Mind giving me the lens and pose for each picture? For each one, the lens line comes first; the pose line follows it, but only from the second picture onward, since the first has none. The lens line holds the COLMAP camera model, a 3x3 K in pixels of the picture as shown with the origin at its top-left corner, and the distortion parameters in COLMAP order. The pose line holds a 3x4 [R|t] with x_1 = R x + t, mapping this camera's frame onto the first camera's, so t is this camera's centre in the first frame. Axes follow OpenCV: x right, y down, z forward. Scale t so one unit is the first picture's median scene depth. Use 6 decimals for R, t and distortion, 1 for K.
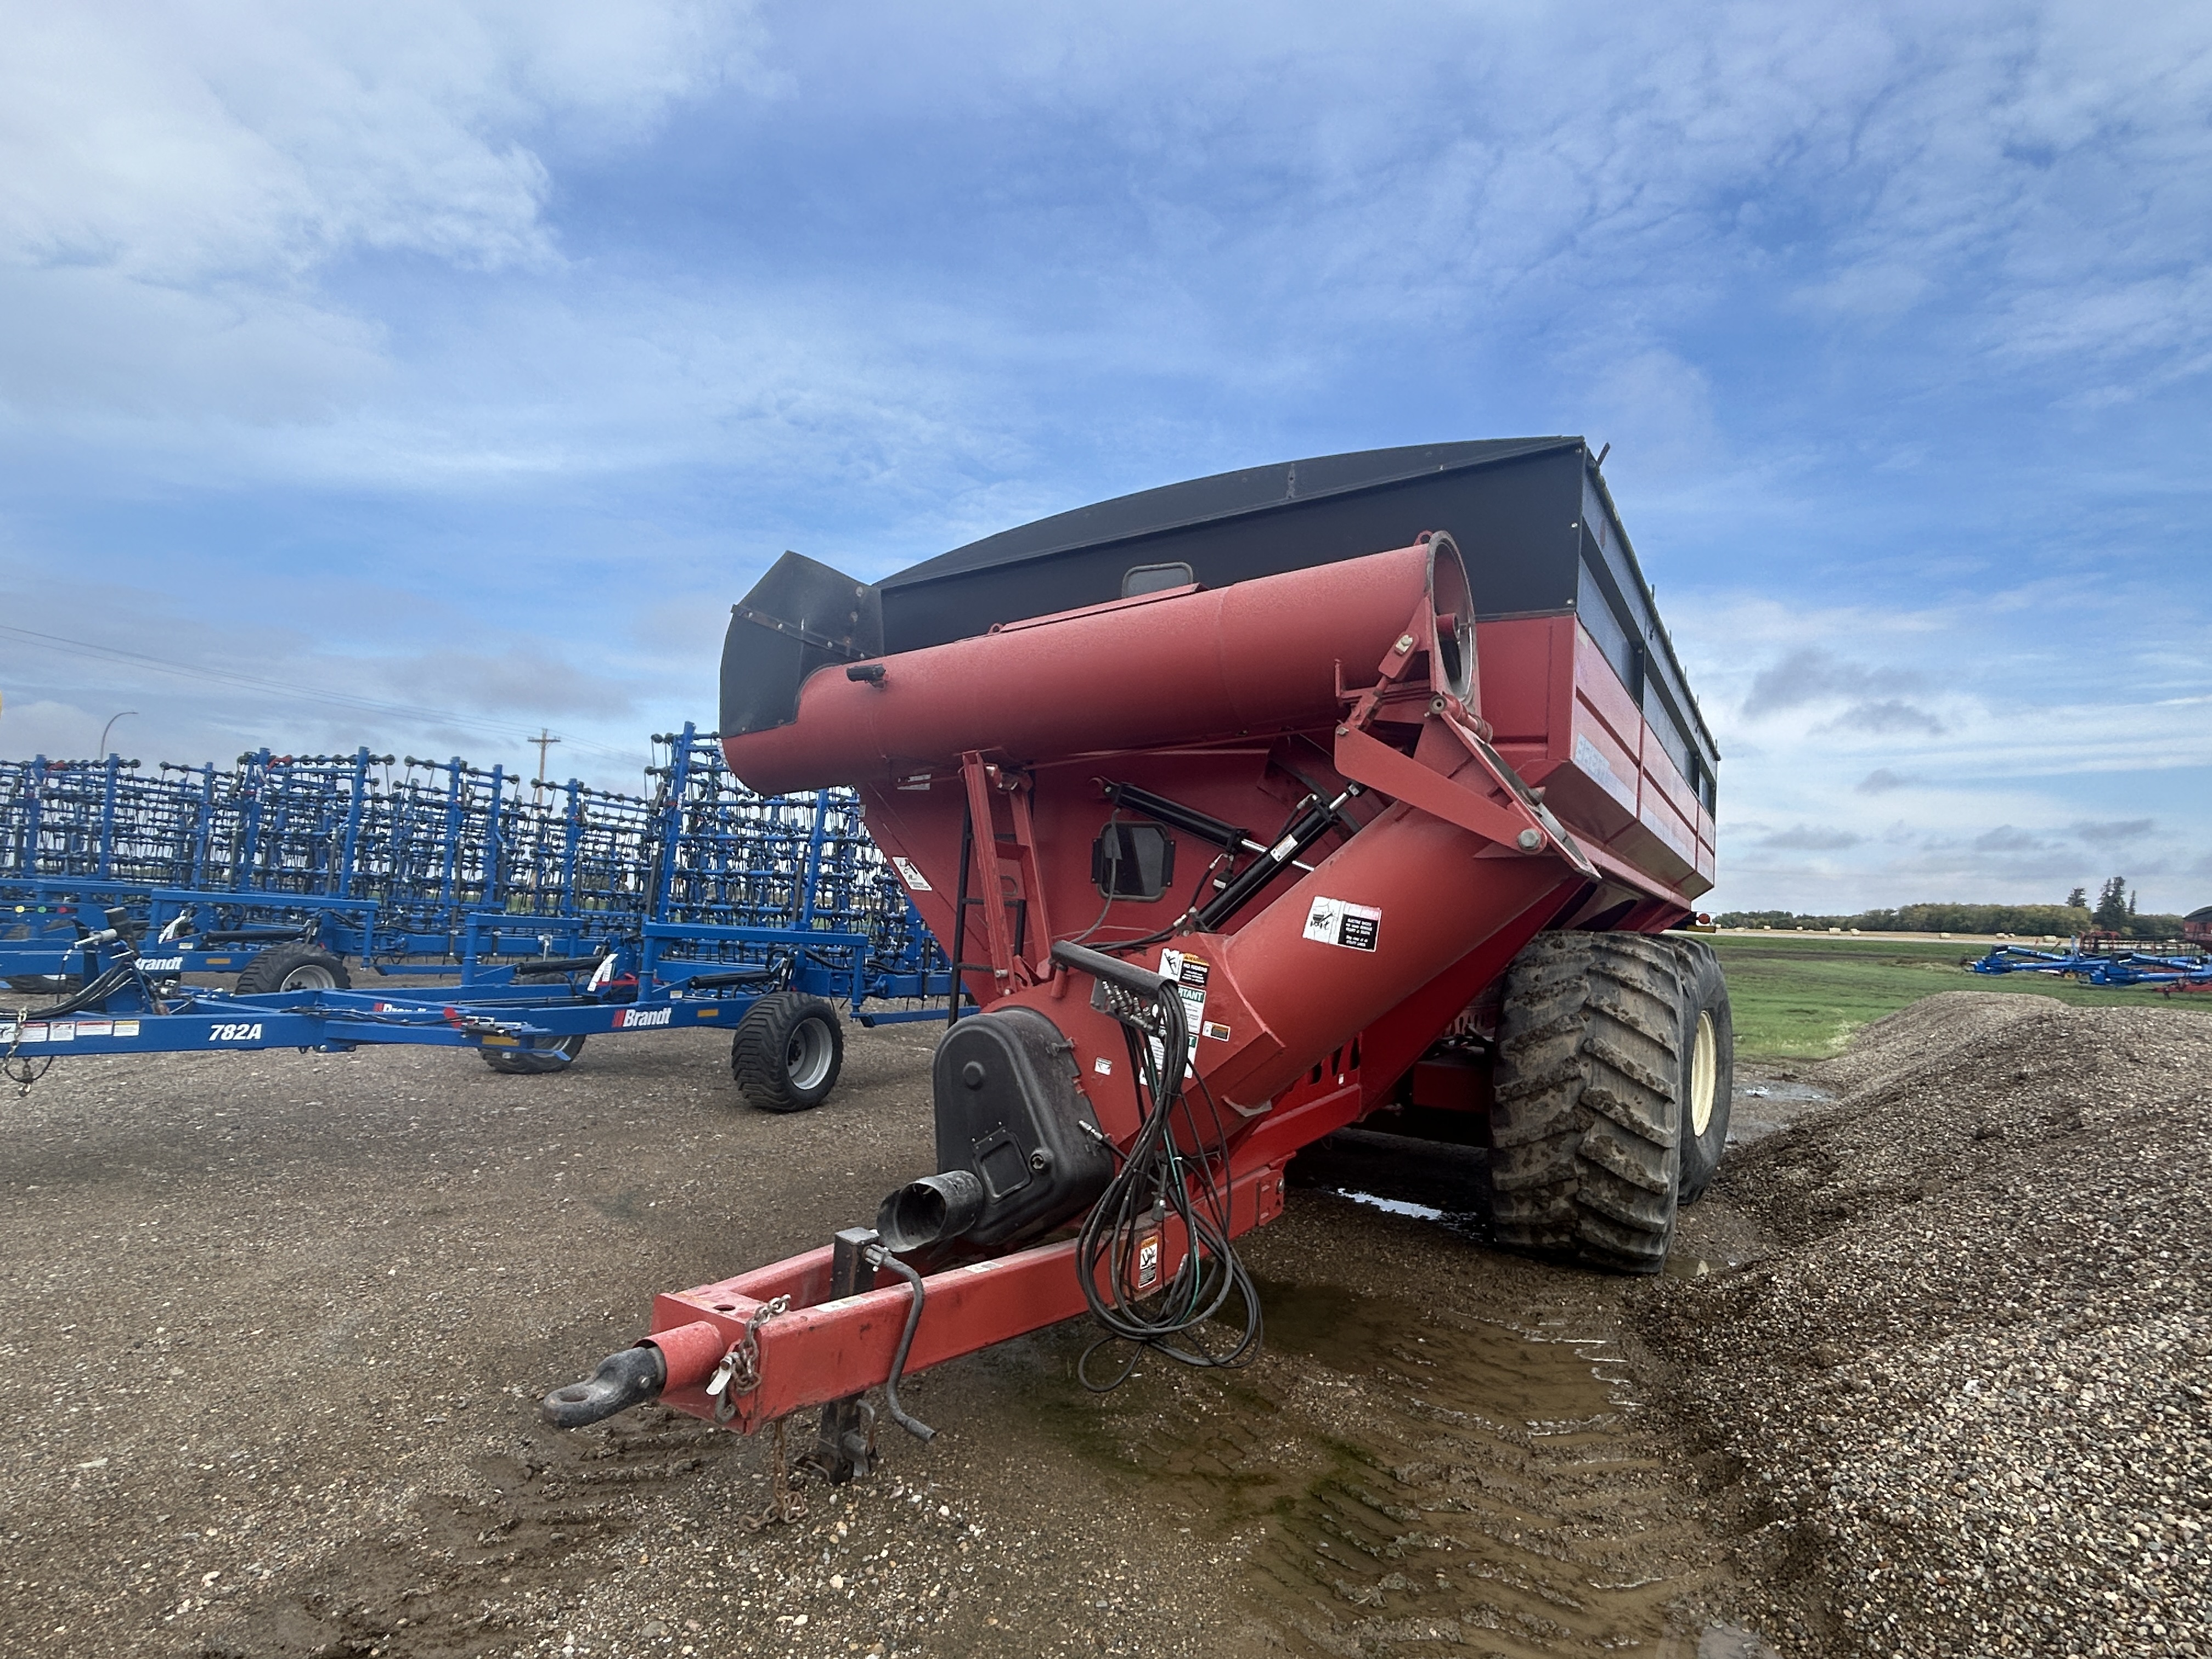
lens RADIAL K [[1196.0, 0, 1103.4], [0, 1196.0, 819.3], [0, 0, 1]] dist [0.001325, -0.000050]
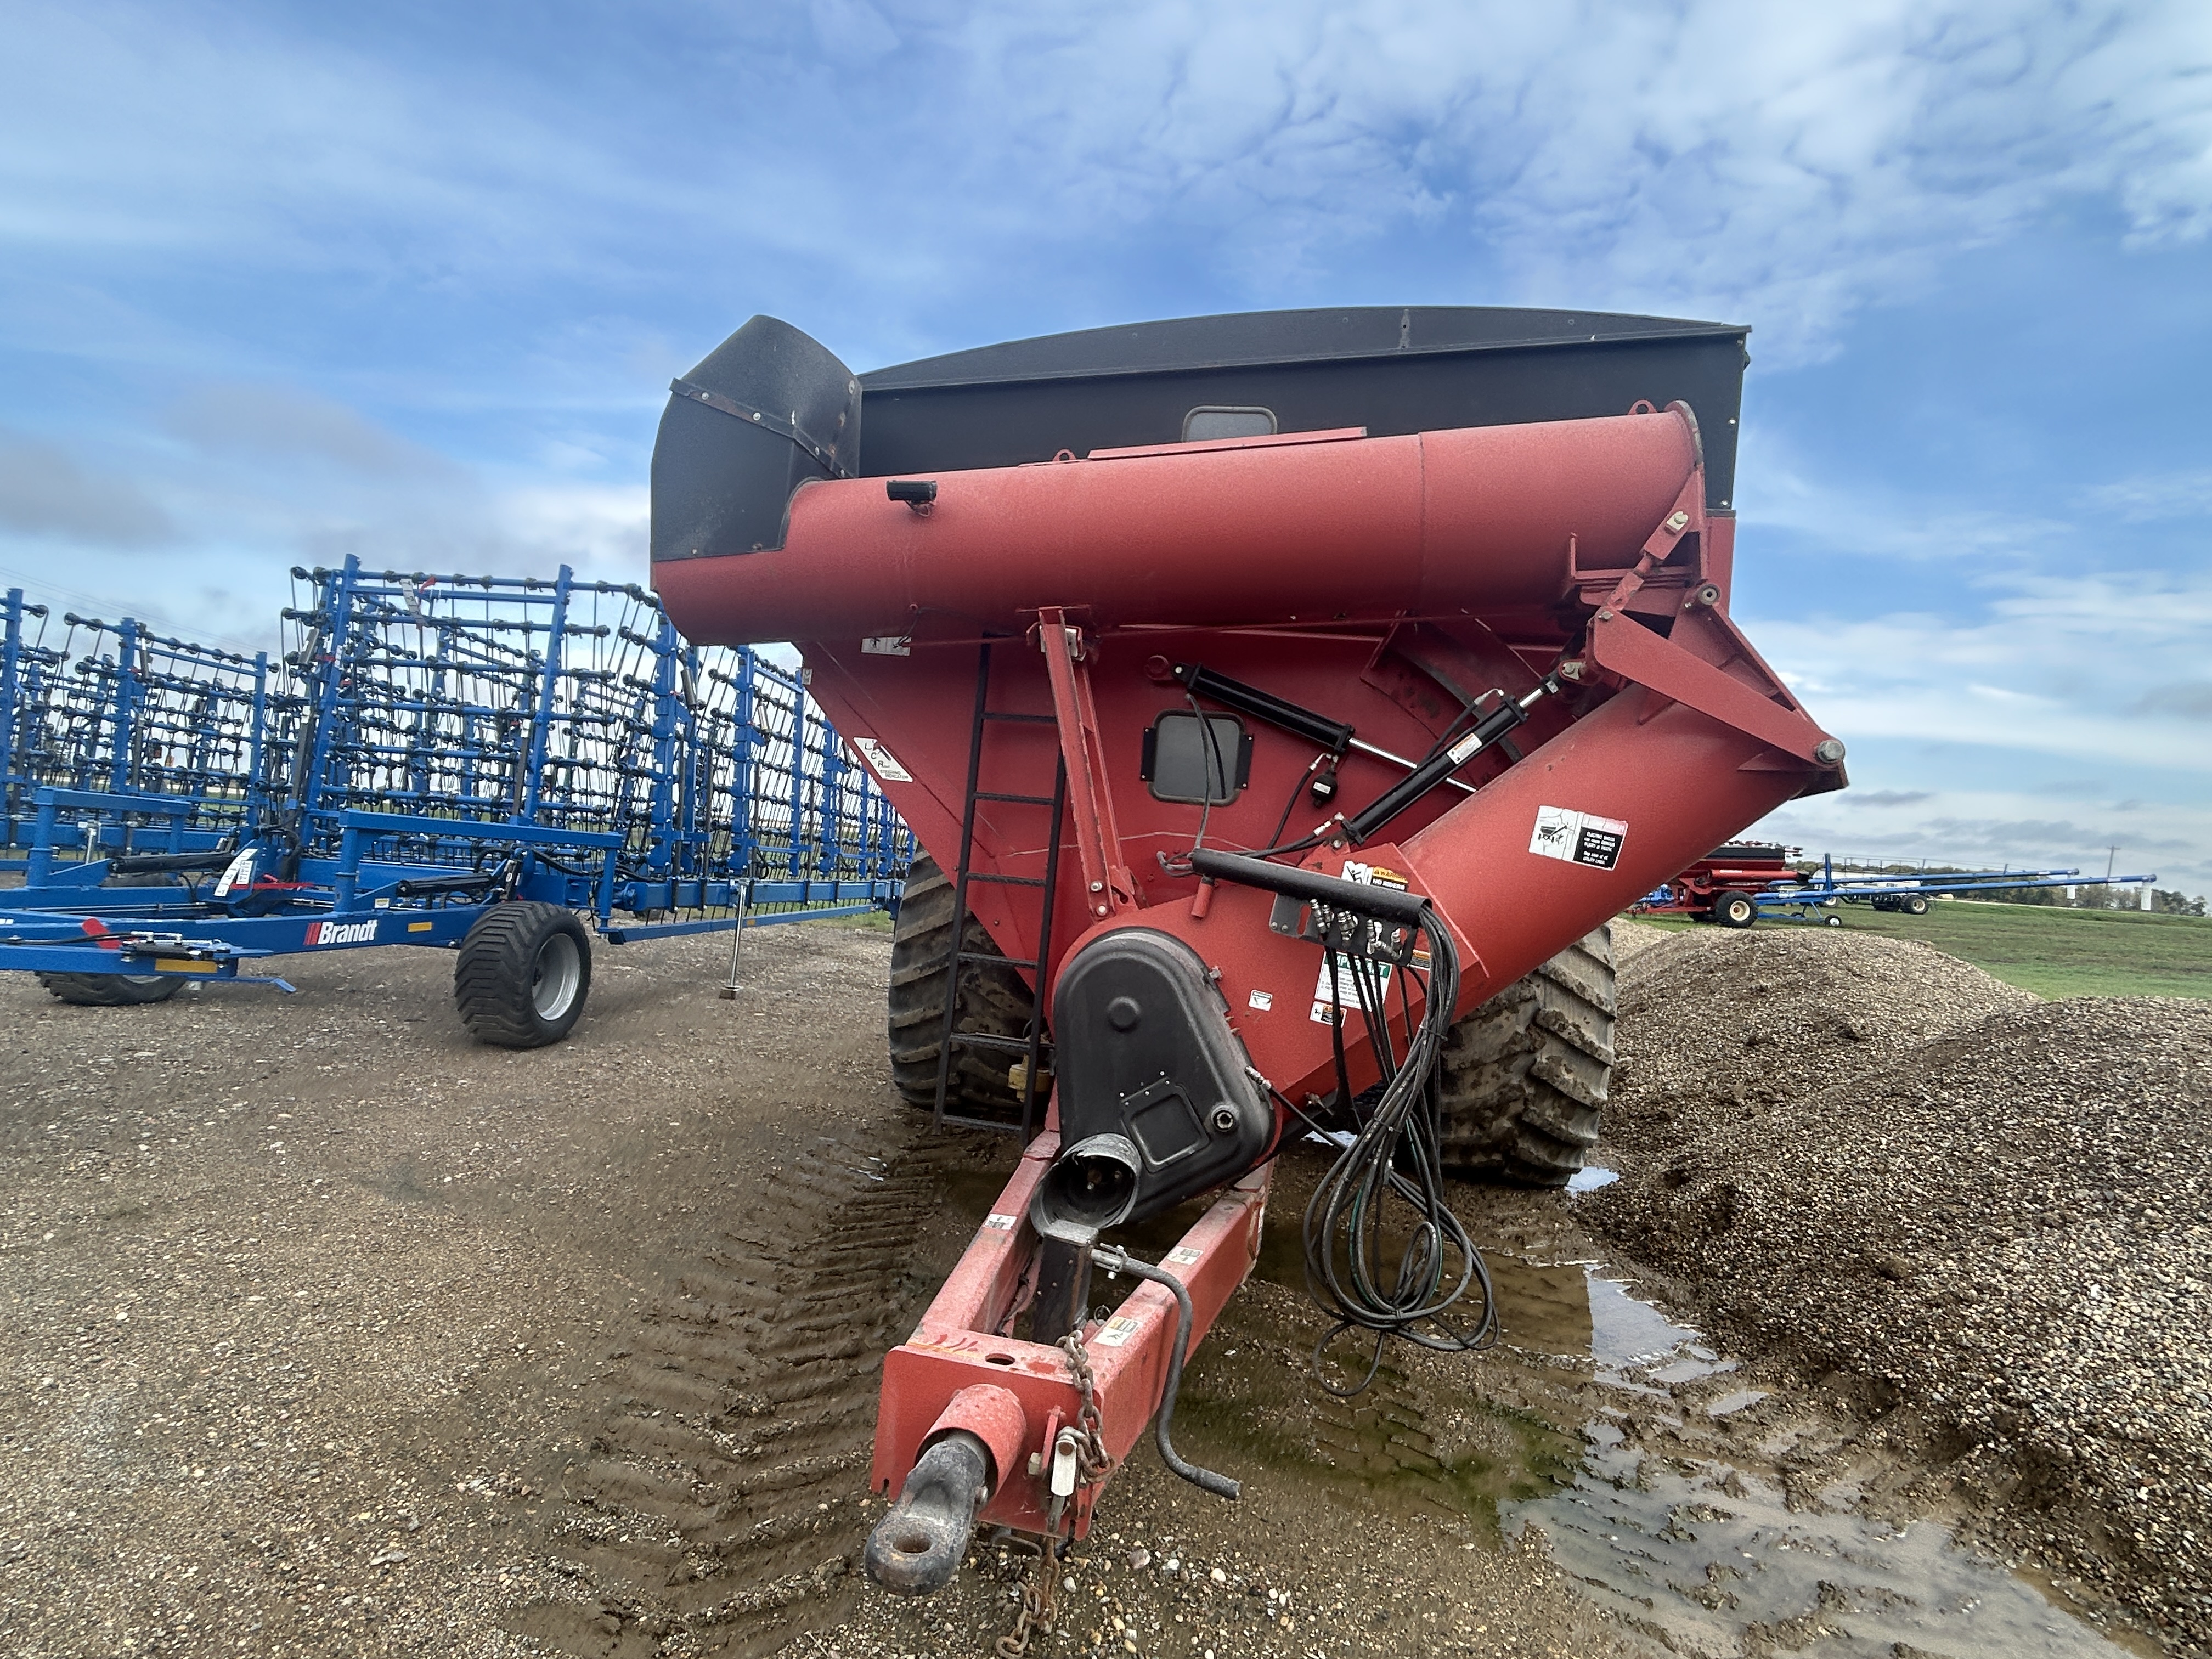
lens RADIAL K [[1196.0, 0, 1103.4], [0, 1196.0, 819.3], [0, 0, 1]] dist [0.001325, -0.000050]
pose [[0.943834, 0.035067, 0.328555, -0.278891], [-0.058637, 0.996346, 0.062103, 0.026814], [-0.325177, -0.077880, 0.942441, 0.194229]]
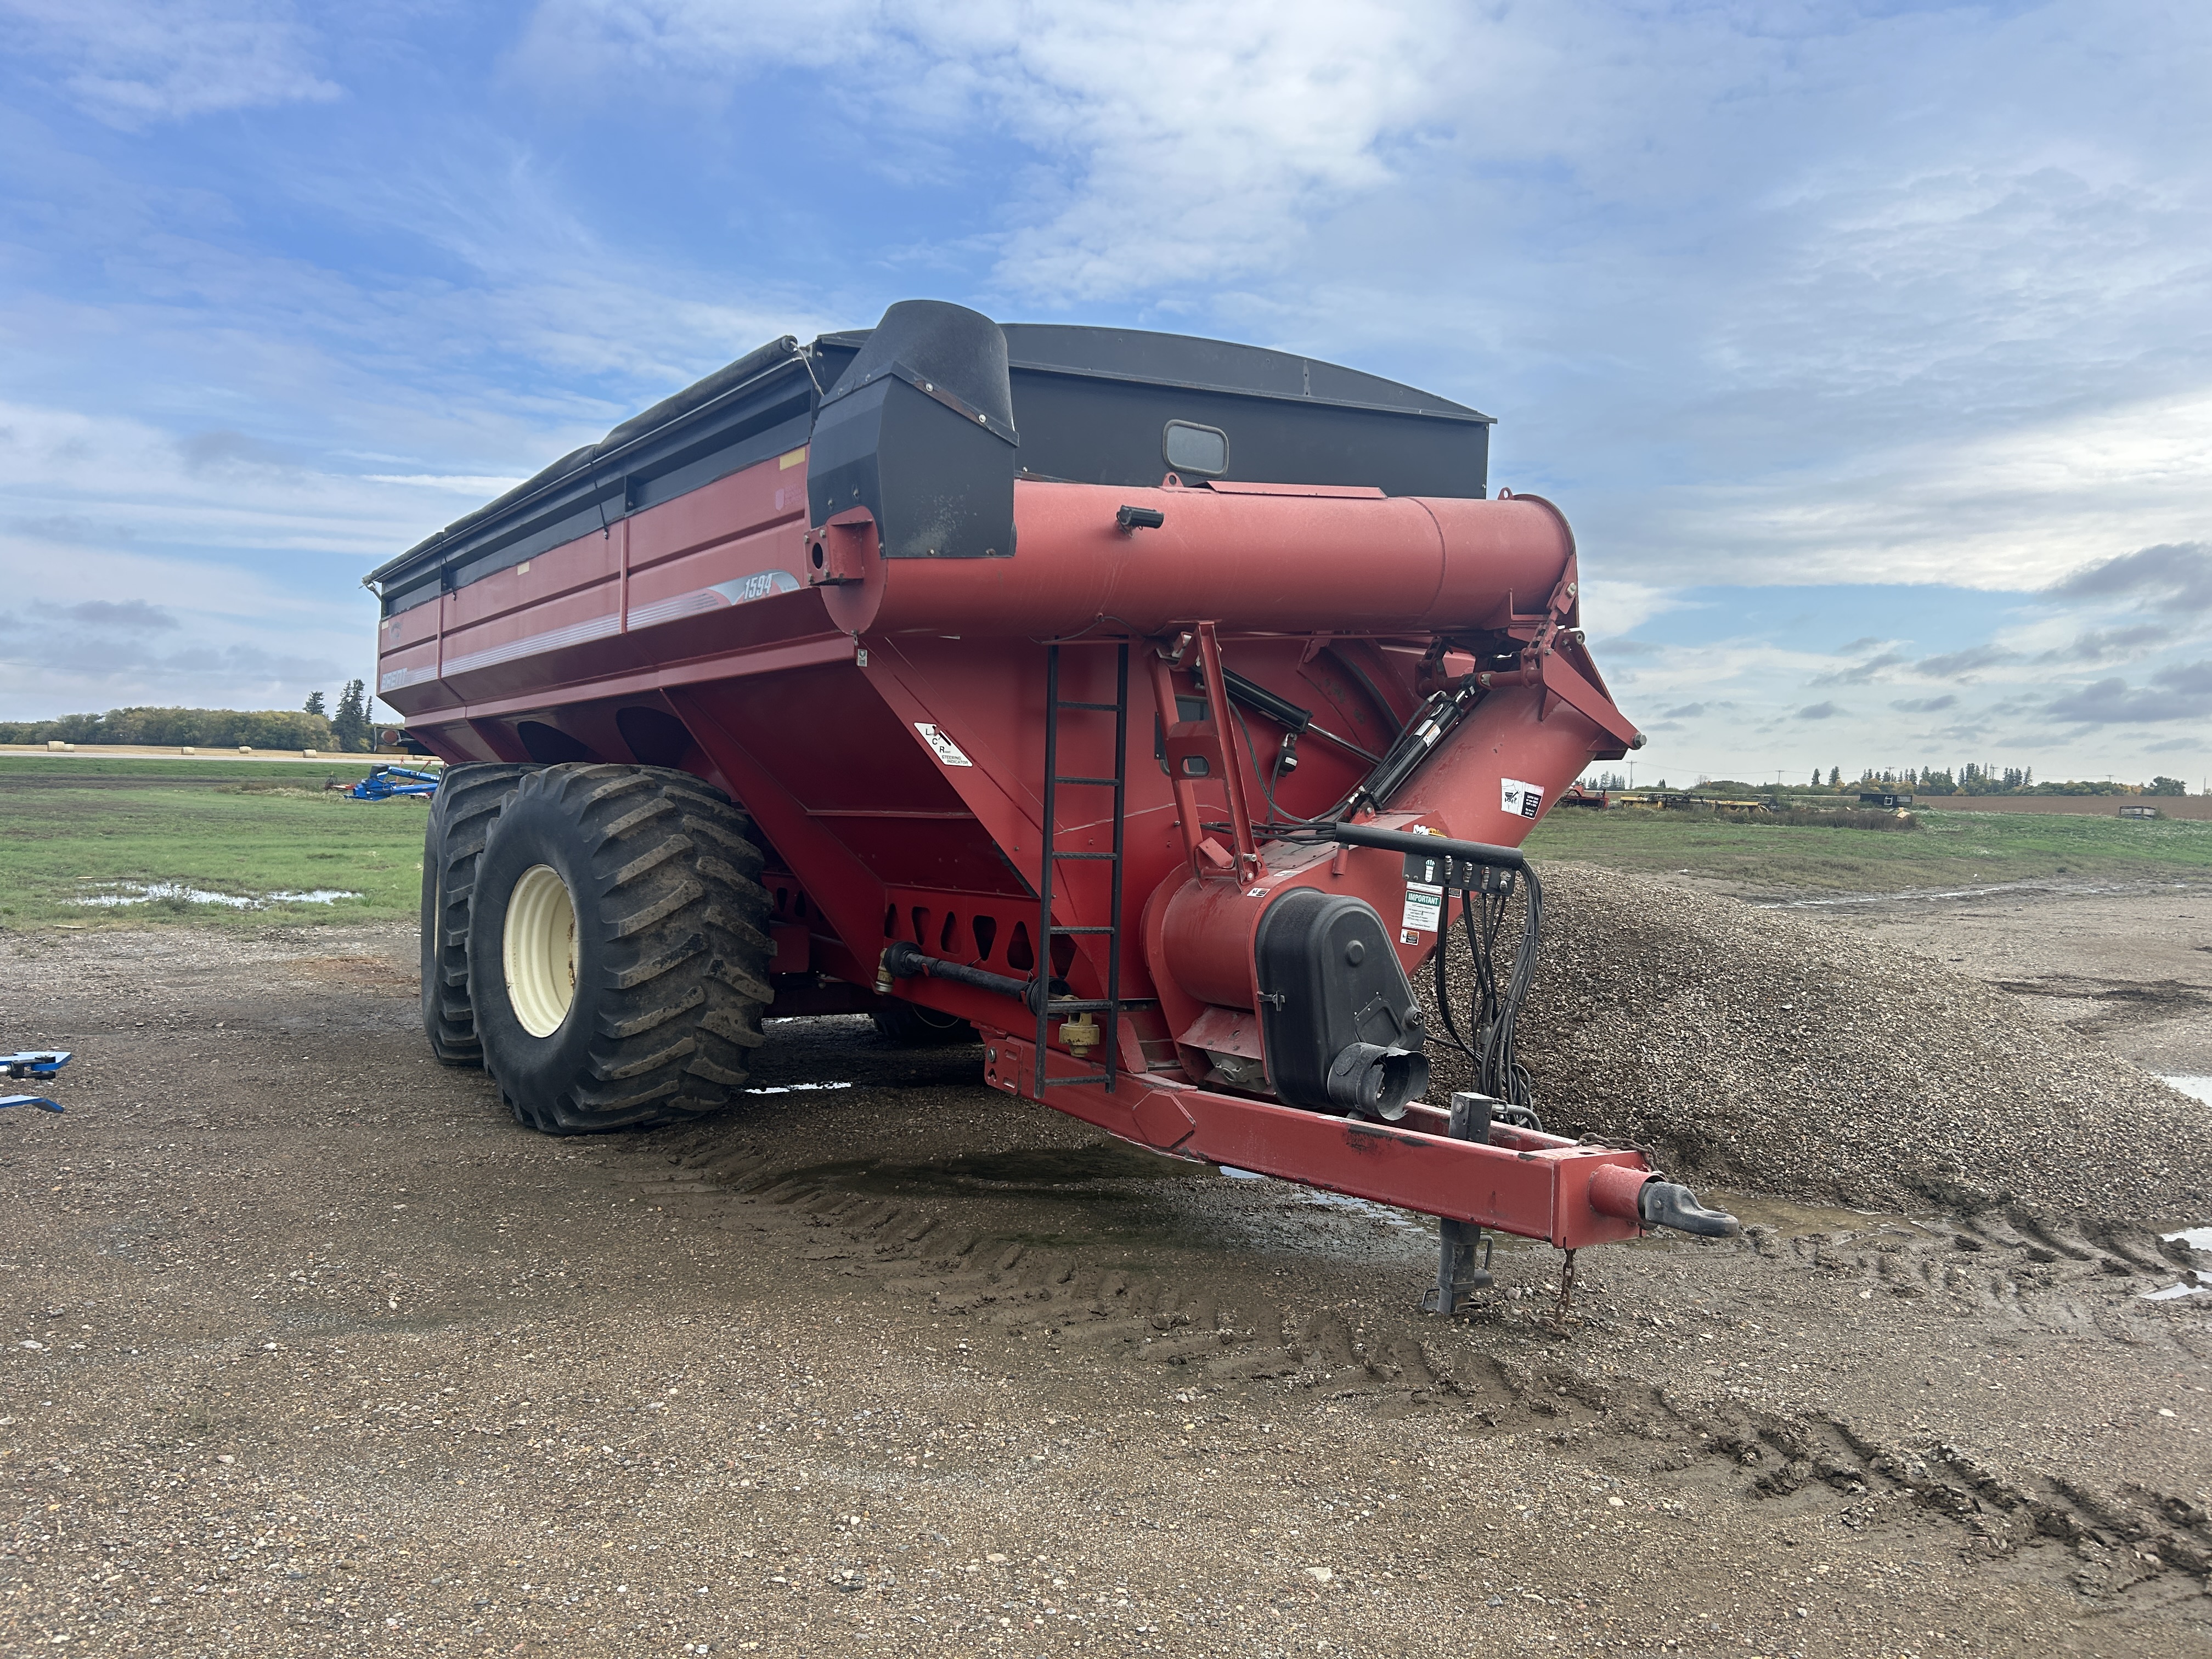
lens RADIAL K [[1650.8, 0, 1094.9], [0, 1650.8, 827.0], [0, 0, 1]] dist [0.046302, -0.001222]
pose [[0.432099, -0.051828, 0.900336, -1.086922], [-0.076803, 0.992605, 0.094000, -0.010564], [-0.898550, -0.109766, 0.424923, 0.435962]]
